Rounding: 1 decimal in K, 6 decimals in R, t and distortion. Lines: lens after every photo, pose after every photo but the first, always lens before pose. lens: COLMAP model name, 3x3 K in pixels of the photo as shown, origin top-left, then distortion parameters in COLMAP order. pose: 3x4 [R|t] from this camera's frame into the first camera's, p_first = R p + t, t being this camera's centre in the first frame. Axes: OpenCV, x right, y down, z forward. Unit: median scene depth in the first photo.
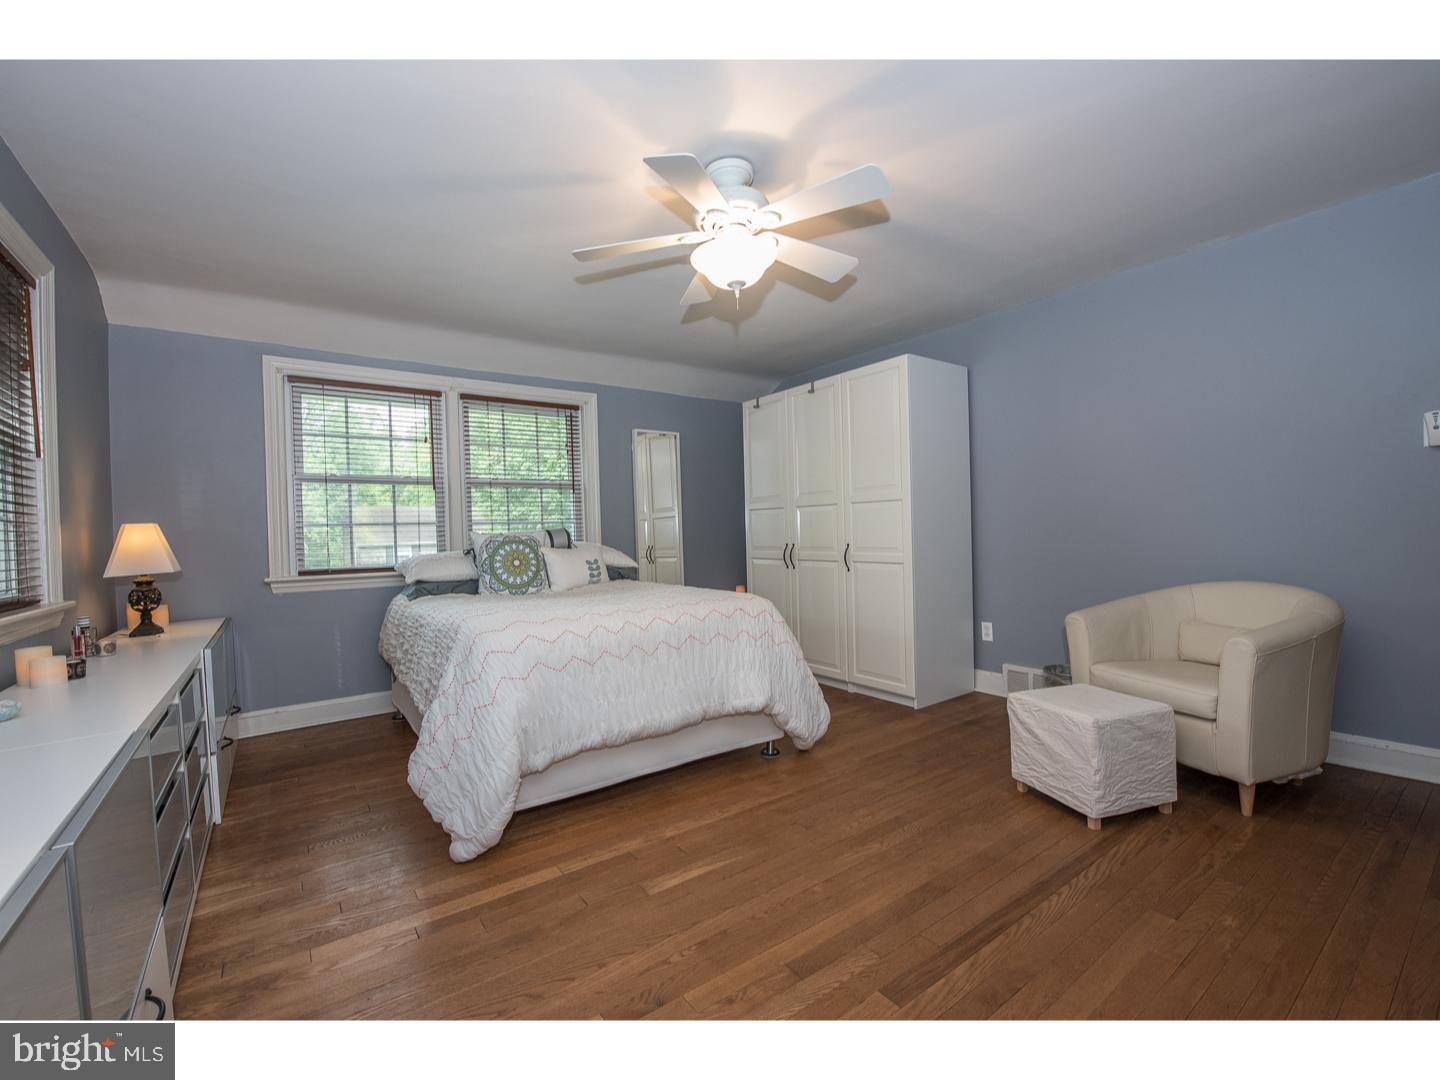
lens RADIAL K [[611.5, 0, 713.5], [0, 611.5, 533.0], [0, 0, 1]] dist [0.000583, 0.000023]
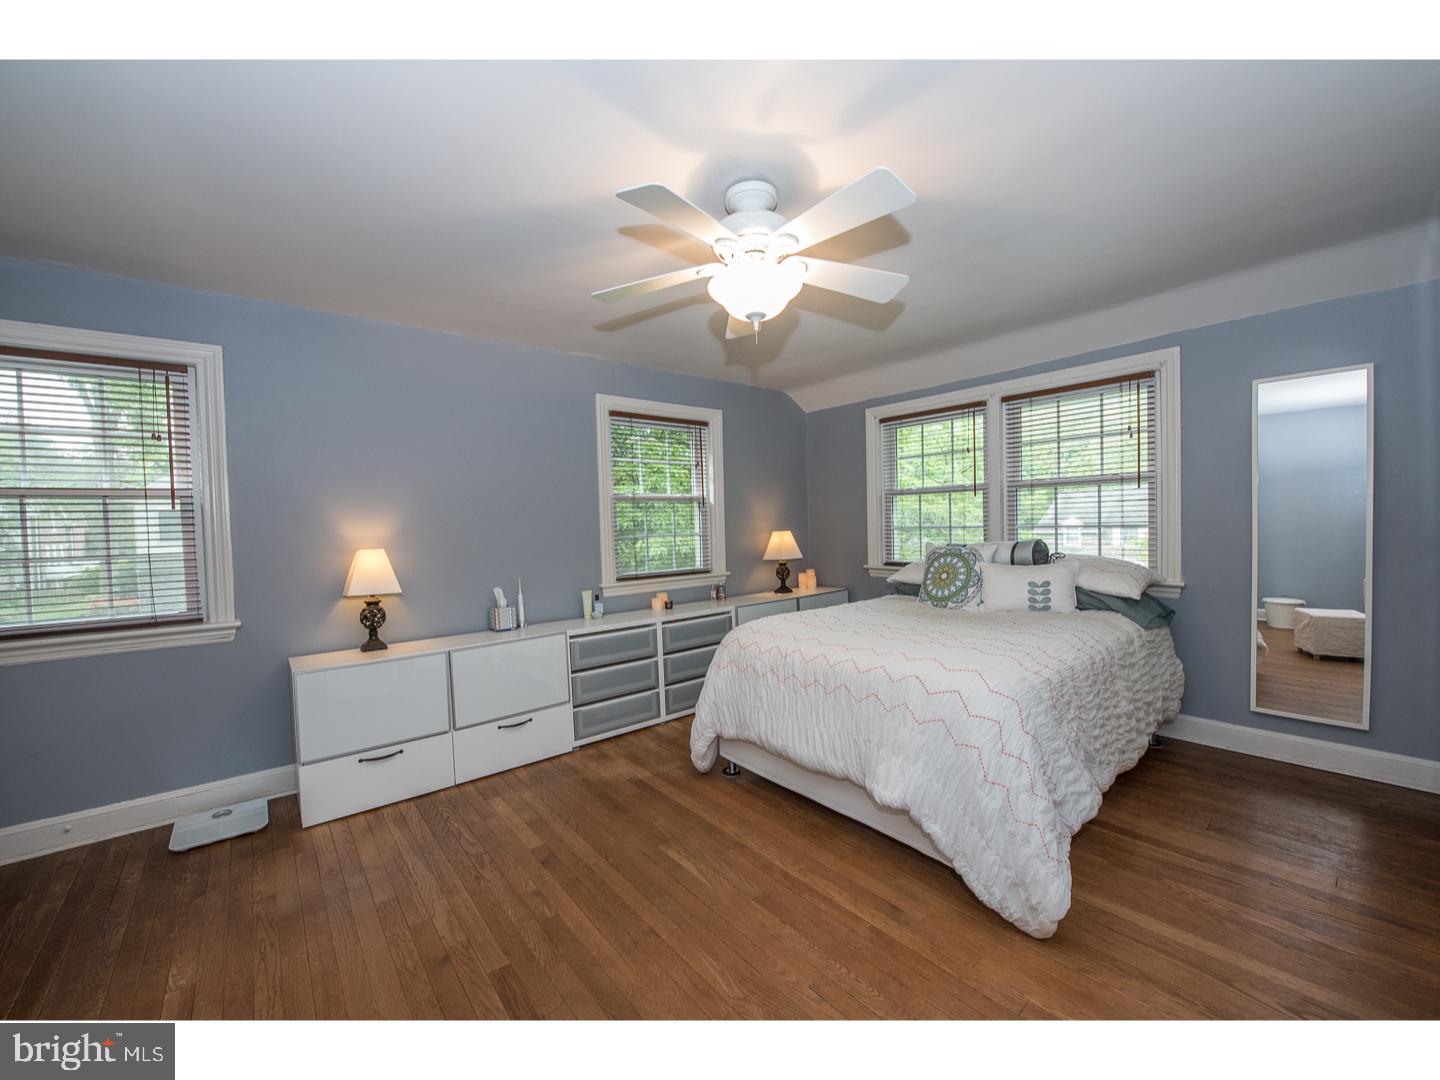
lens RADIAL K [[583.3, 0, 717.5], [0, 583.3, 551.0], [0, 0, 1]] dist [-0.016399, -0.000139]
pose [[0.061786, 0.055868, -0.996525, 0.599289], [-0.000825, 0.998435, 0.055924, -0.043224], [0.998089, -0.002633, 0.061735, 0.598955]]
